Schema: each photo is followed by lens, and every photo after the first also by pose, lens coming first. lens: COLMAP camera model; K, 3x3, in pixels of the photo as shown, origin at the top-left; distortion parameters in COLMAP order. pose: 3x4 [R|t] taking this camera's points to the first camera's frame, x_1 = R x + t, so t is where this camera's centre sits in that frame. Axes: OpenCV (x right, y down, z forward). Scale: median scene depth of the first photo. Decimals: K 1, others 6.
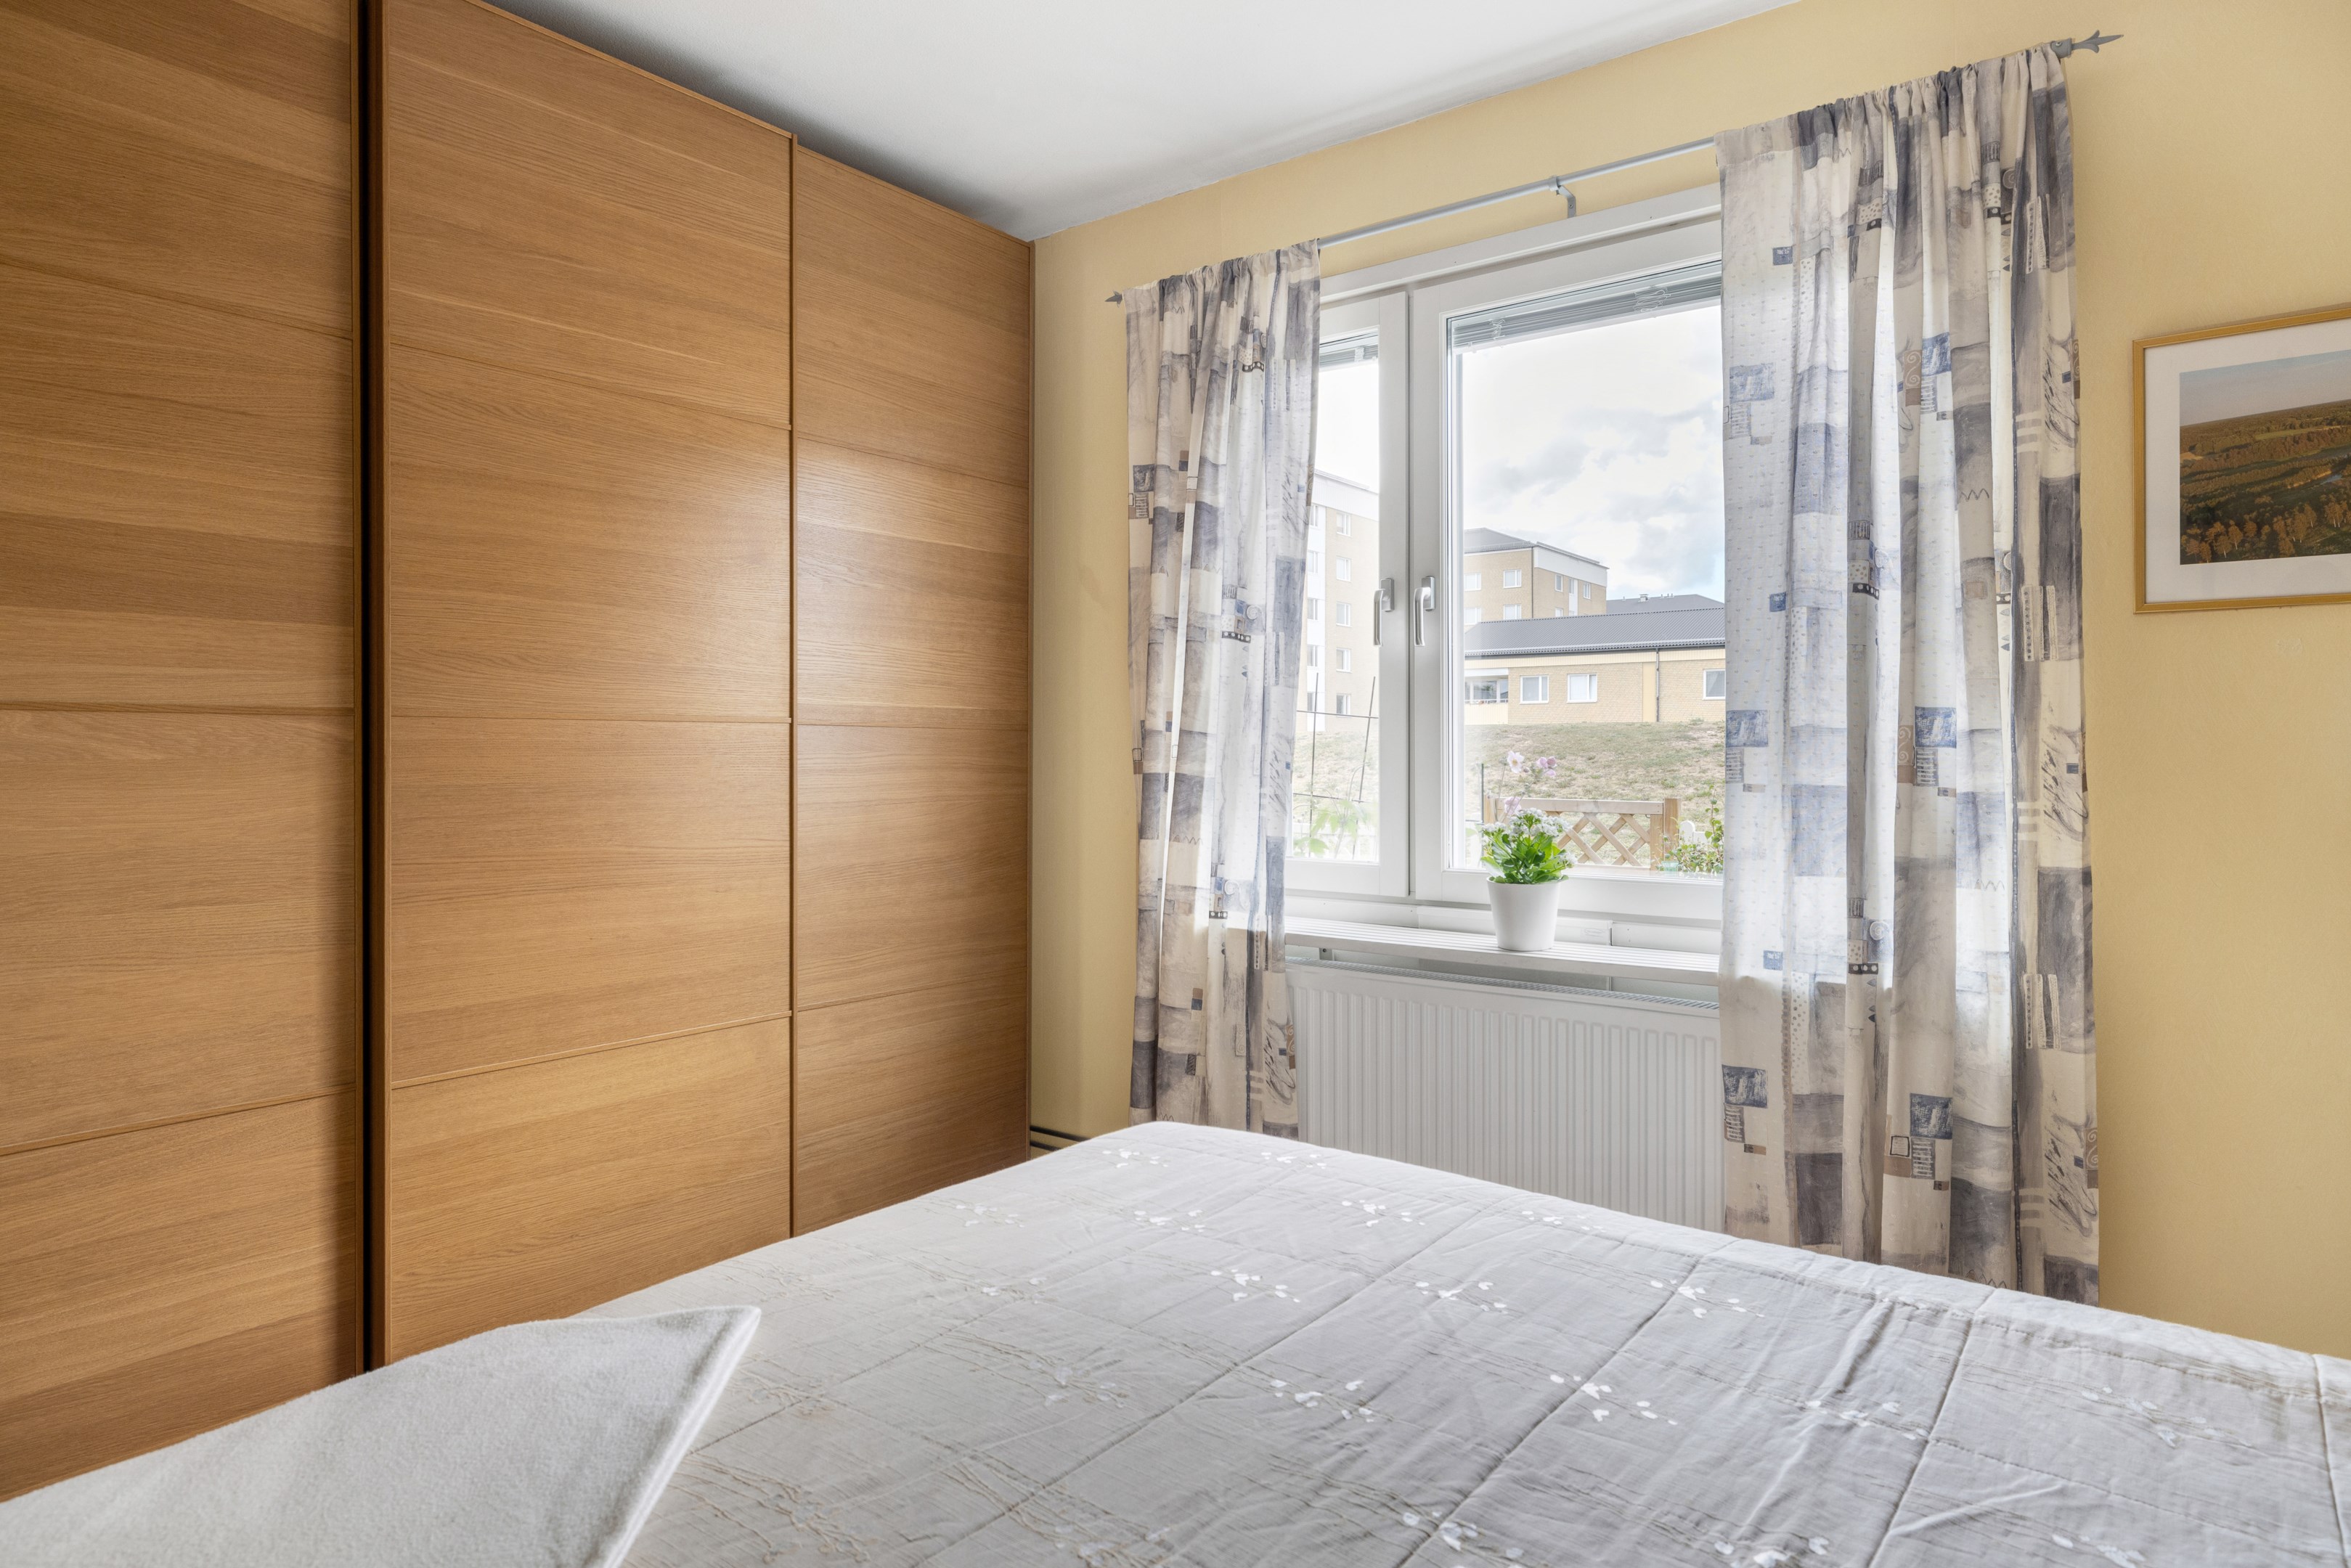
lens RADIAL K [[1375.2, 0, 1176.9], [0, 1375.2, 744.1], [0, 0, 1]] dist [0.003037, 0.000941]
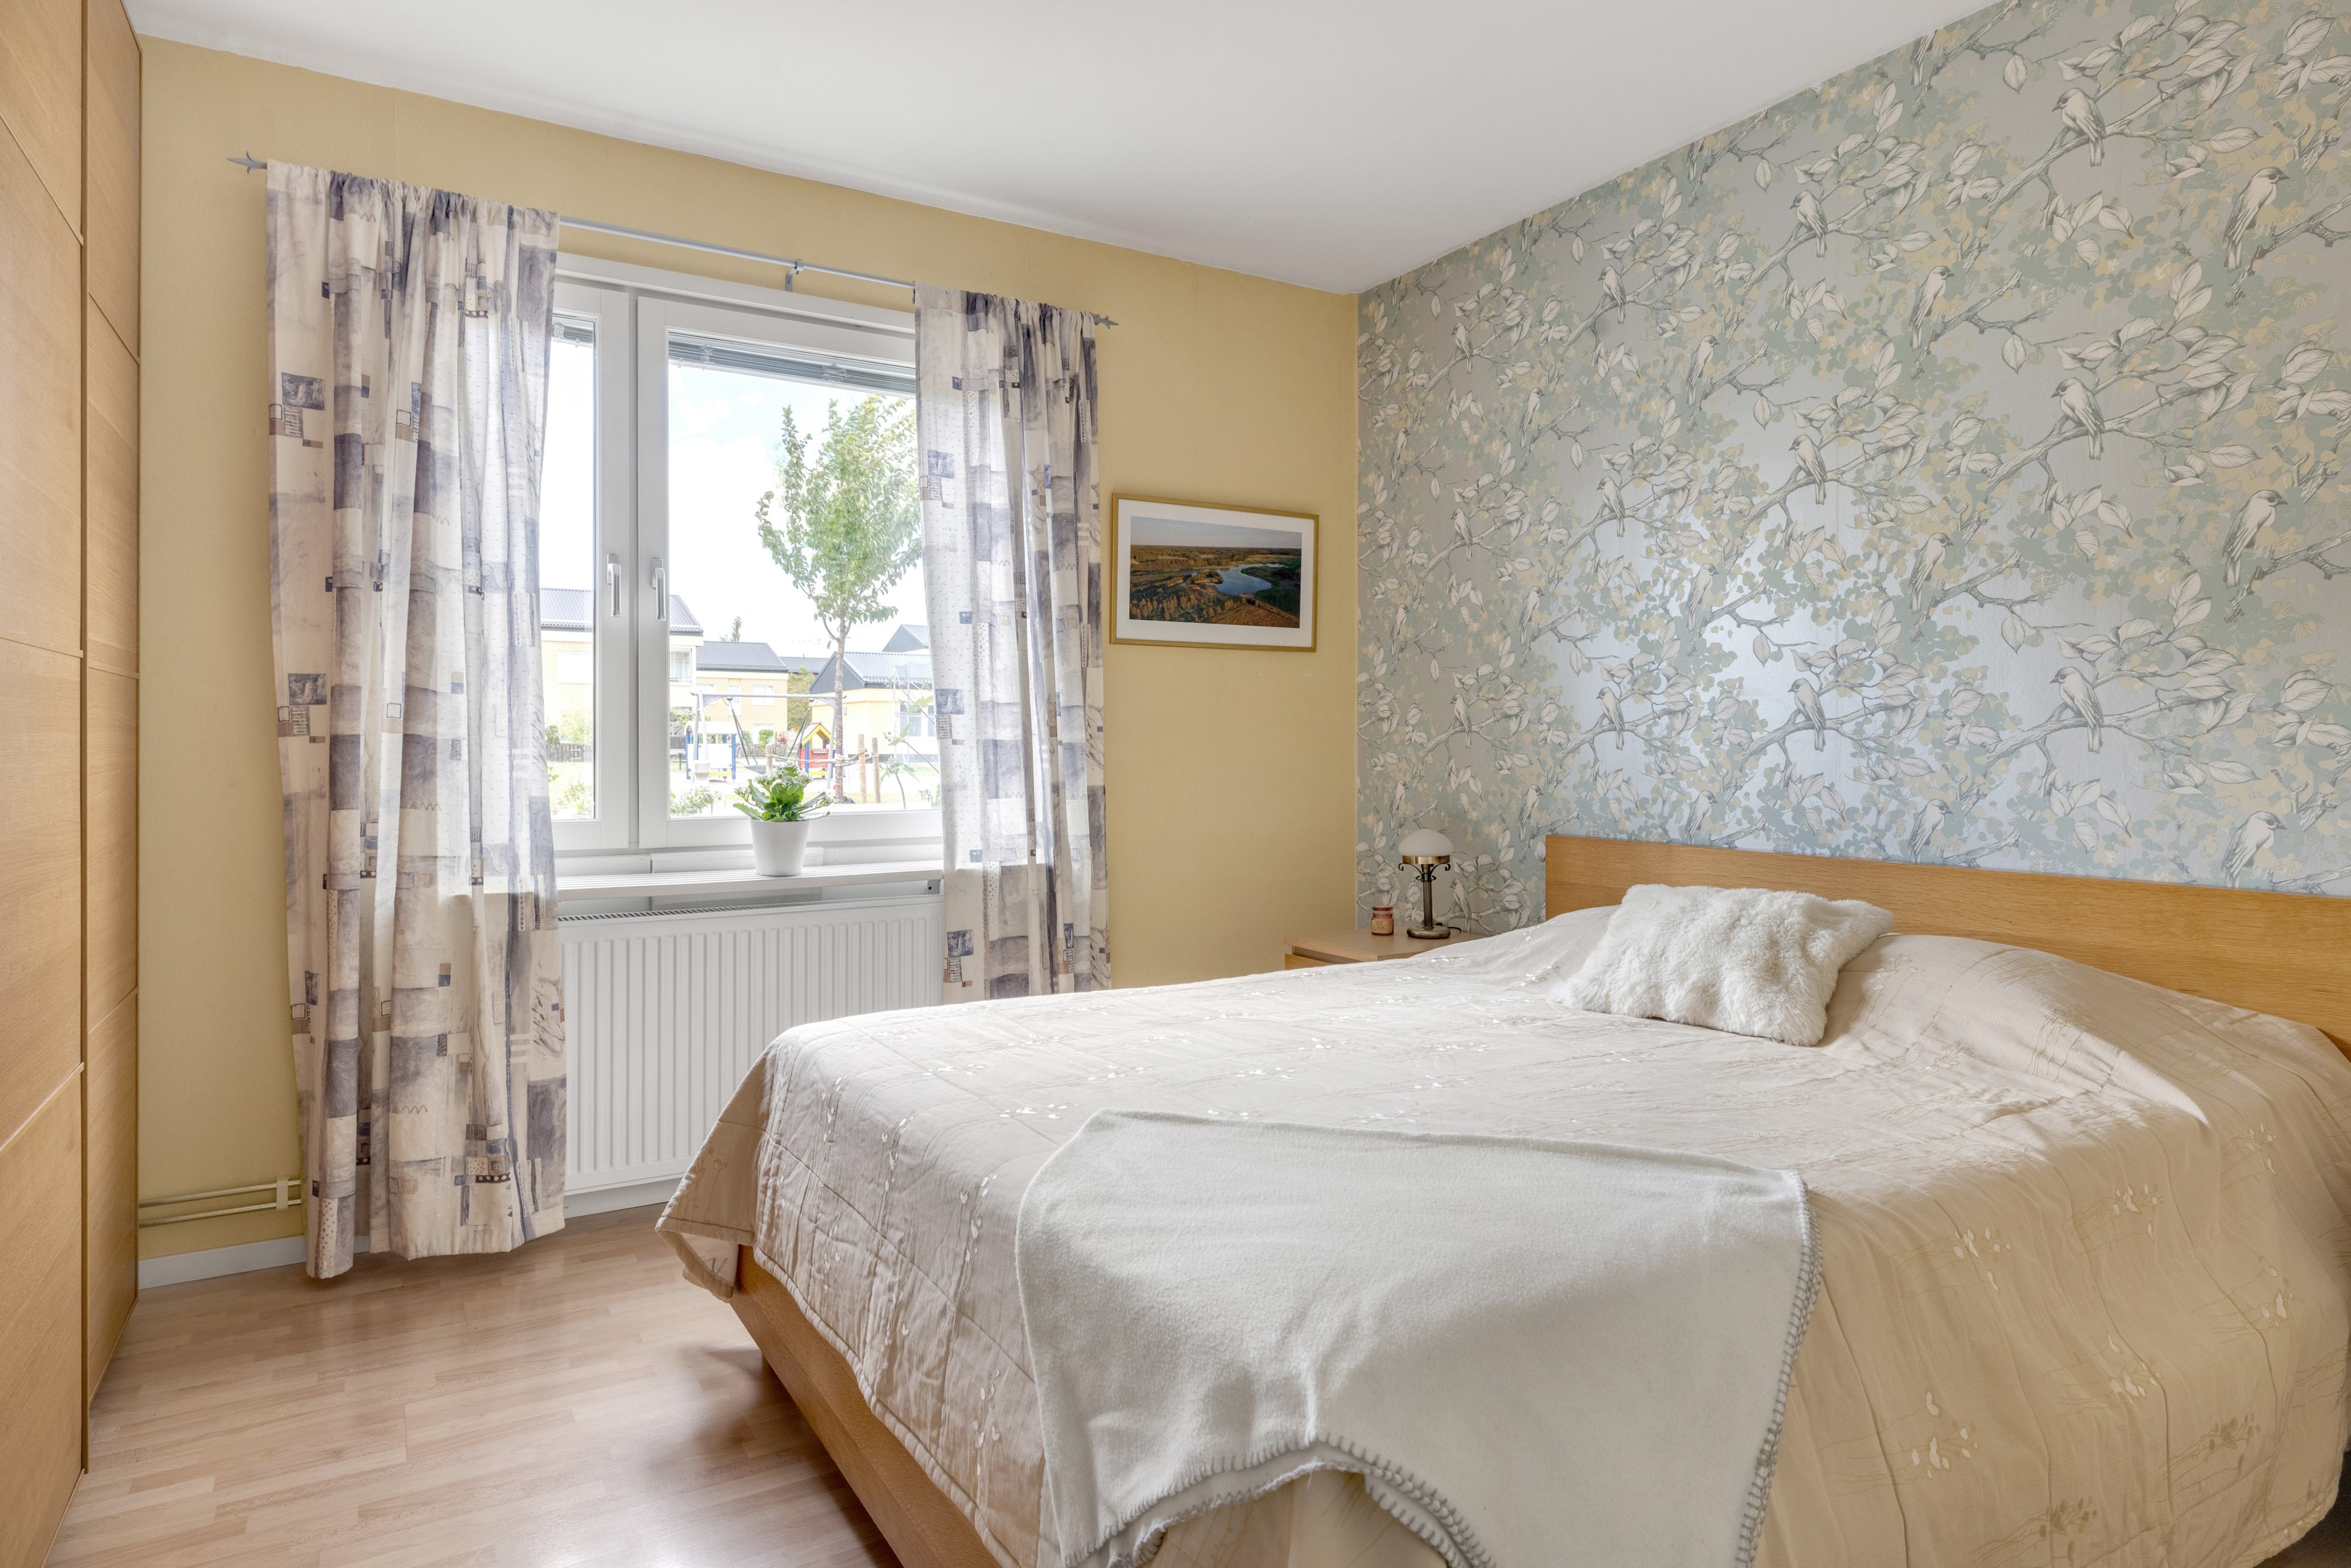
lens RADIAL K [[1343.9, 0, 1185.2], [0, 1343.9, 738.5], [0, 0, 1]] dist [-0.000144, -0.001030]
pose [[0.359020, 0.002499, 0.933326, -0.754088], [-0.006772, 0.999977, -0.000073, 0.023959], [-0.933305, -0.006294, 0.359029, 0.228548]]
